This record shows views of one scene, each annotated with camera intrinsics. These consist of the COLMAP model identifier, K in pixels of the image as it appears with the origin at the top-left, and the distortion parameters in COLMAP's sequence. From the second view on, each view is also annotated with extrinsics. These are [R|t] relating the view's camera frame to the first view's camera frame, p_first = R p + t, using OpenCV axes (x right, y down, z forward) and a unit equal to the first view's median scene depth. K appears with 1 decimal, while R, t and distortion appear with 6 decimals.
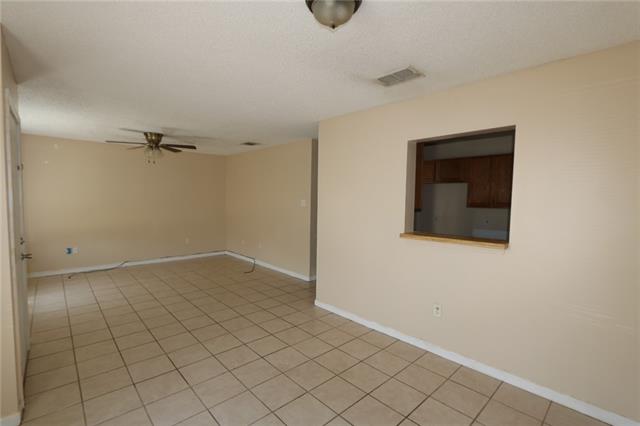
lens RADIAL K [[292.6, 0, 320.0], [0, 292.6, 213.0], [0, 0, 1]] dist [-0.047070, 0.010029]
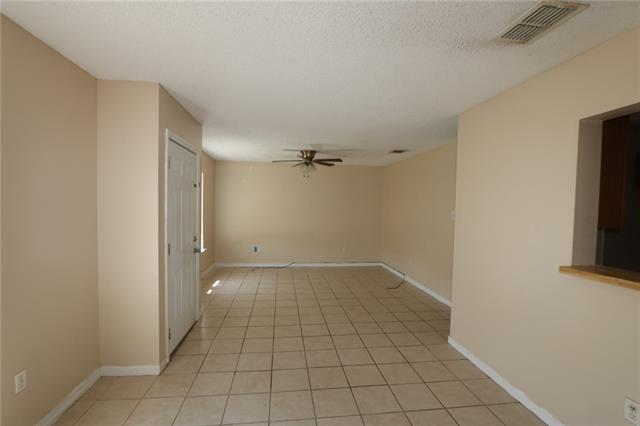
lens RADIAL K [[292.6, 0, 320.0], [0, 292.6, 213.0], [0, 0, 1]] dist [-0.047070, 0.010029]
pose [[0.805589, 0.013866, -0.592313, 0.146710], [-0.035996, 0.999025, -0.025570, -0.006896], [0.591381, 0.041920, 0.805302, 0.125049]]
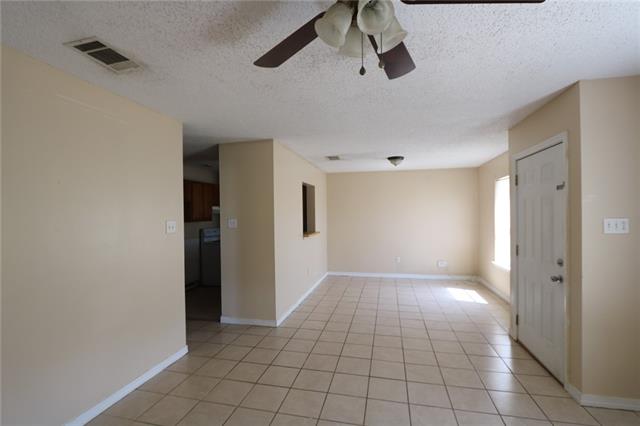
lens RADIAL K [[292.6, 0, 320.0], [0, 292.6, 213.0], [0, 0, 1]] dist [-0.047070, 0.010029]
pose [[-0.557183, 0.003009, 0.830384, -0.797372], [0.051772, 0.998174, 0.031122, -0.075486], [-0.828774, 0.060331, -0.556321, 1.245575]]
